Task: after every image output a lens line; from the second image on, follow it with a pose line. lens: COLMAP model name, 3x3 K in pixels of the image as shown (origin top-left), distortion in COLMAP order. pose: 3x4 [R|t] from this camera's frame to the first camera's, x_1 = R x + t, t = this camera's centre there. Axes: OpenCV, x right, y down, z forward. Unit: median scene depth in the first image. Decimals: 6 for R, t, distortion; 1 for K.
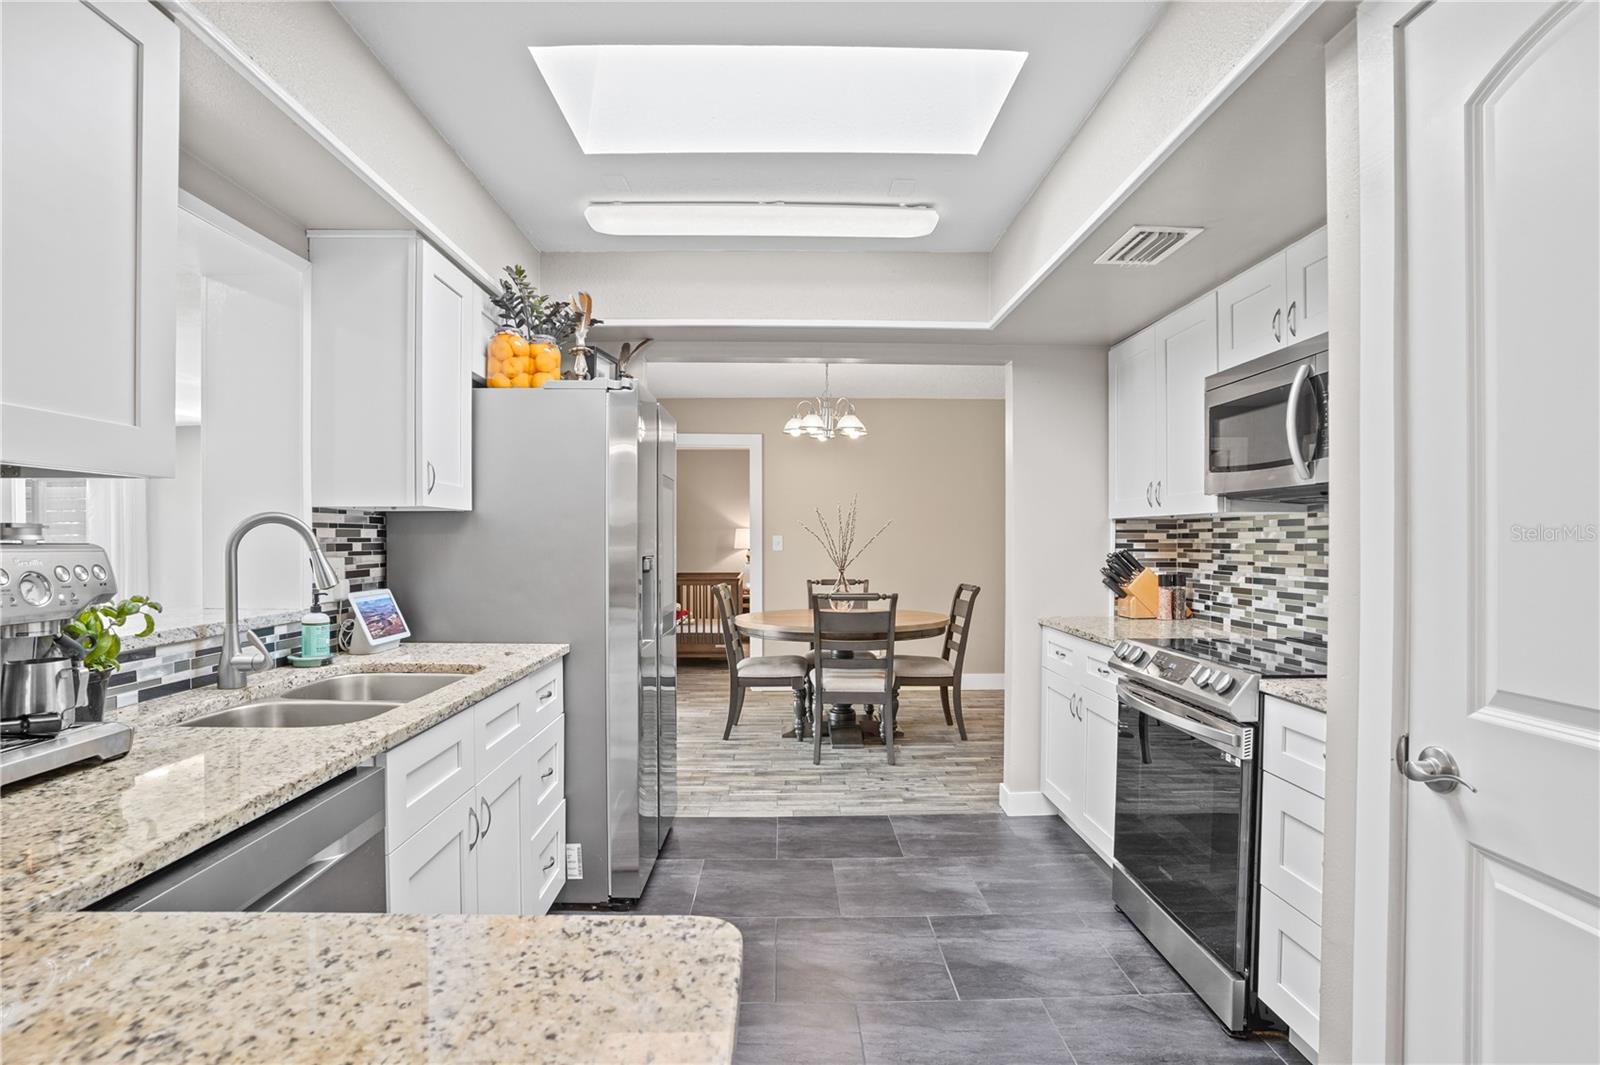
lens RADIAL K [[807.1, 0, 800.0], [0, 807.1, 532.5], [0, 0, 1]] dist [-0.082395, 0.042208]
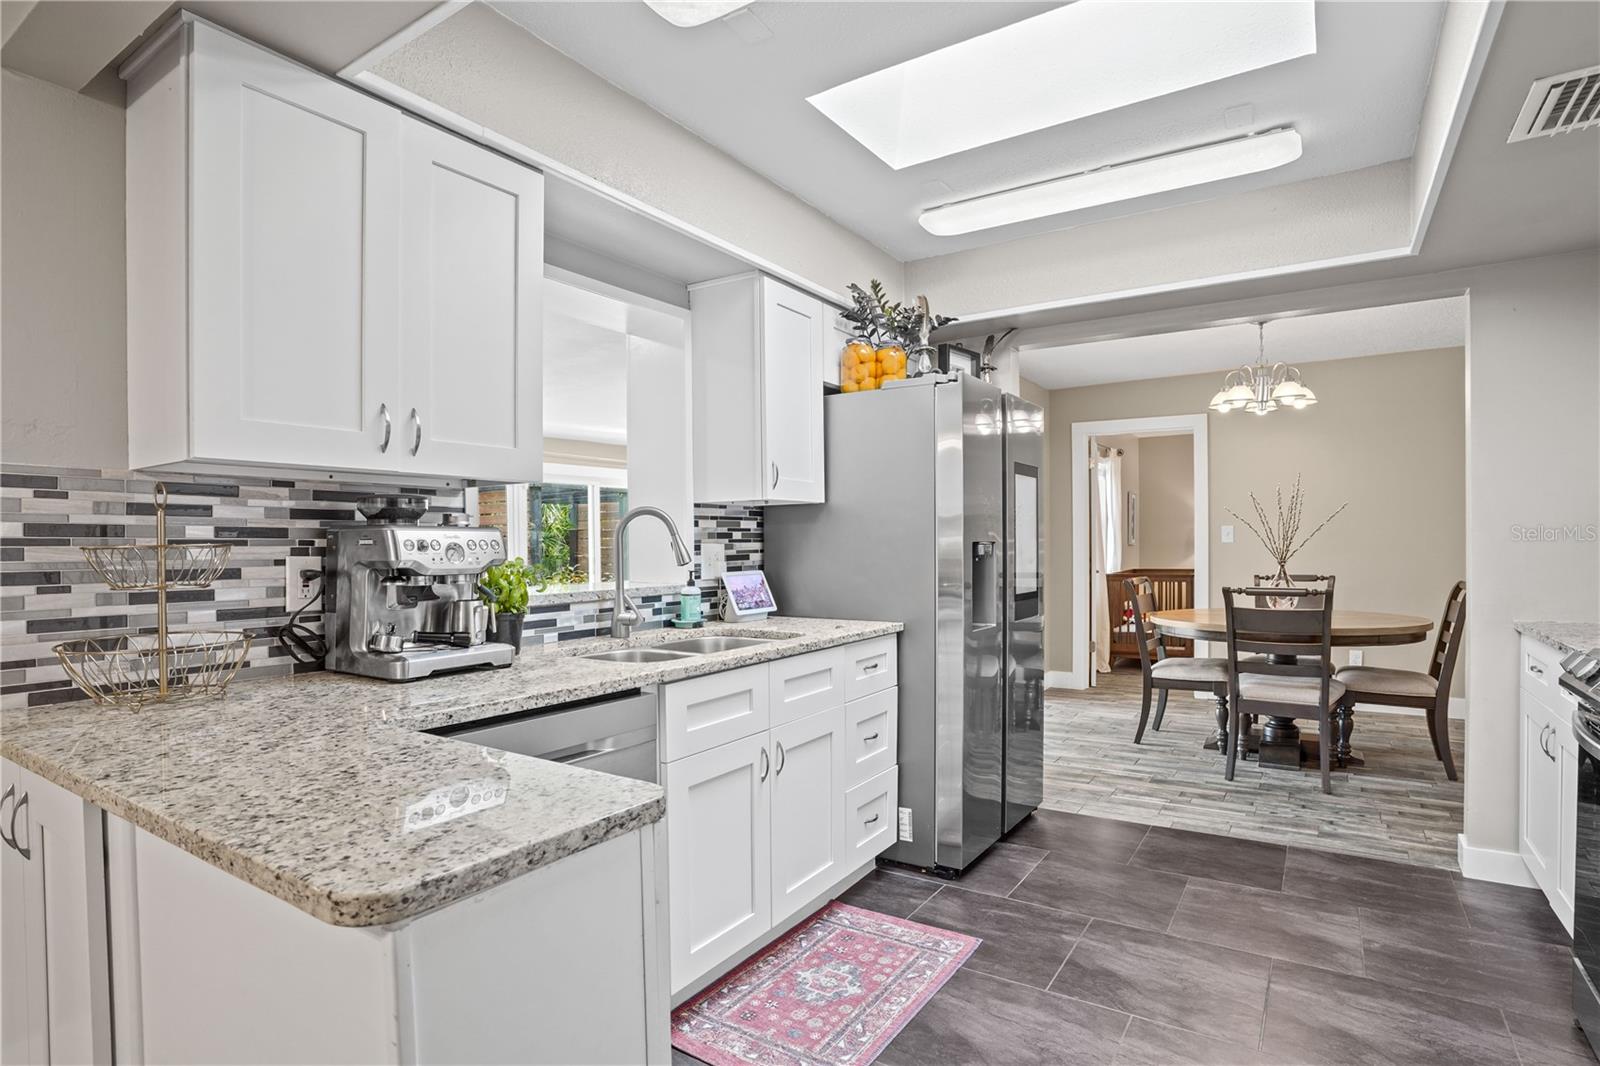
lens RADIAL K [[827.6, 0, 802.1], [0, 827.6, 534.2], [0, 0, 1]] dist [-0.081692, 0.040216]
pose [[0.824900, -0.014637, -0.565089, 0.208958], [0.016471, 0.999863, -0.001855, 0.017278], [0.565038, -0.007778, 0.825028, 0.002337]]
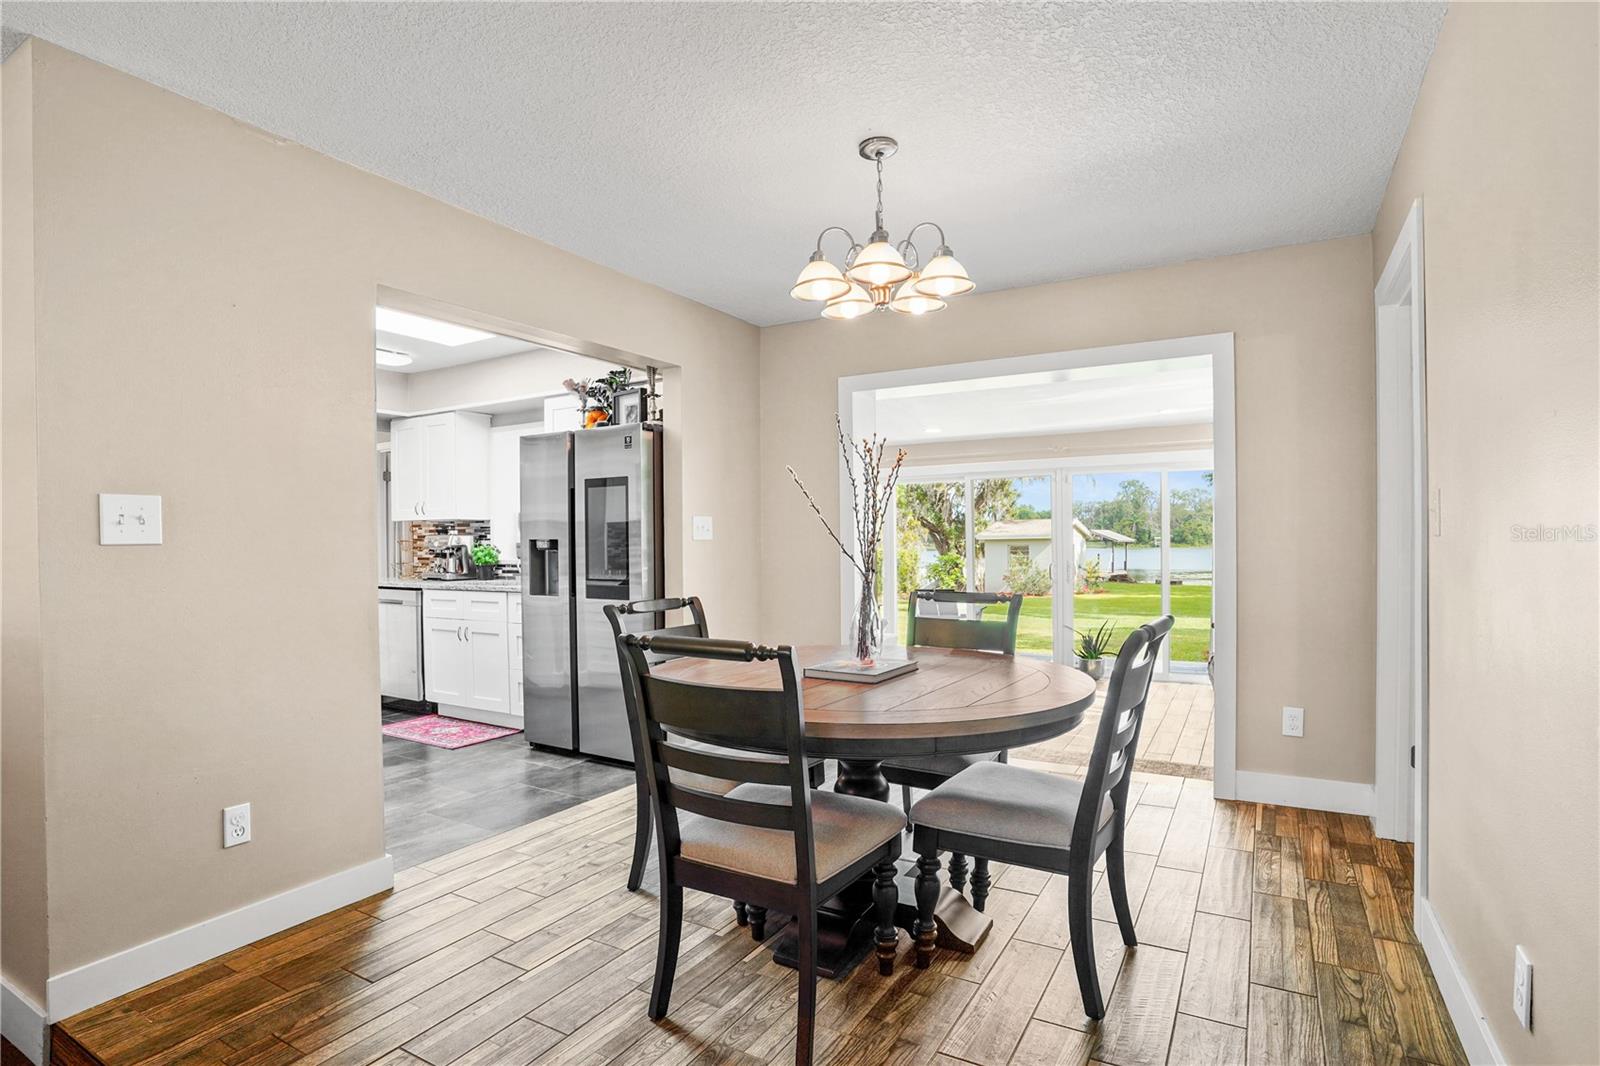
lens RADIAL K [[807.1, 0, 800.0], [0, 807.1, 533.0], [0, 0, 1]] dist [-0.082395, 0.042208]
pose [[-0.520424, -0.007798, -0.853872, 0.843341], [0.014765, 0.999727, -0.018129, 0.050861], [0.853780, -0.022042, -0.520166, 2.136348]]
